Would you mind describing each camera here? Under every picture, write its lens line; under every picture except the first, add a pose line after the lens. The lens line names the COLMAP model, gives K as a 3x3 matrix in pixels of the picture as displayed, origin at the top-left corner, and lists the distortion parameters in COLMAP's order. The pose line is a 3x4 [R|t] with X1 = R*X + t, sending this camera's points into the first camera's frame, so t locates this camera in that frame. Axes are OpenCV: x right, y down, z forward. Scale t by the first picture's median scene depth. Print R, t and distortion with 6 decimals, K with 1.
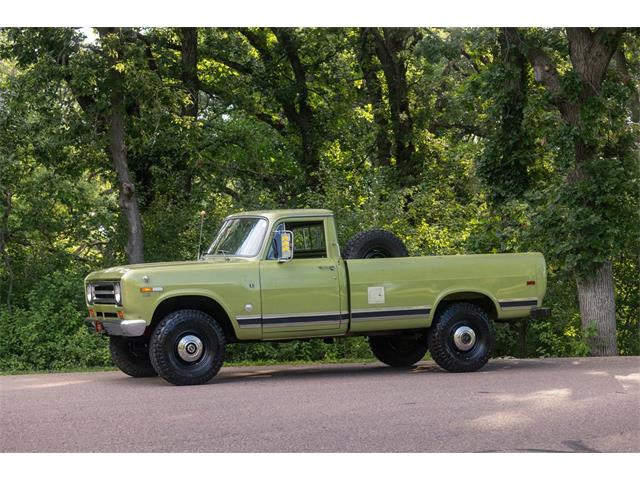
lens RADIAL K [[1387.6, 0, 320.0], [0, 1387.6, 240.0], [0, 0, 1]] dist [-0.053368, -0.171590]
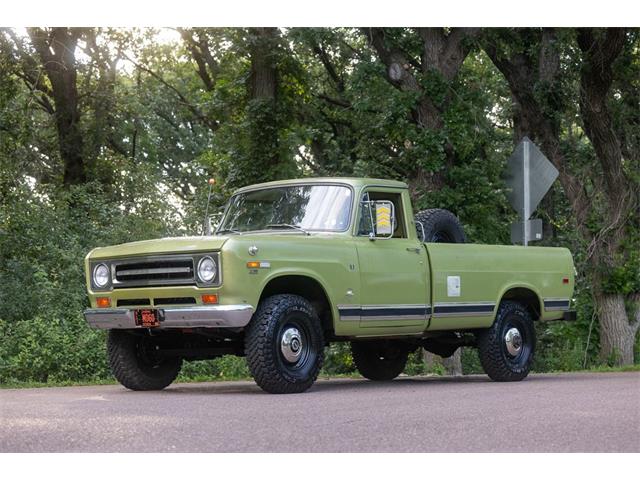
lens RADIAL K [[1387.6, 0, 320.0], [0, 1387.6, 240.0], [0, 0, 1]] dist [-0.053368, -0.171590]
pose [[0.897620, 0.041960, 0.438768, -0.399654], [-0.021072, 0.998405, -0.052371, 0.057580], [-0.440266, 0.037764, 0.897073, 0.290935]]
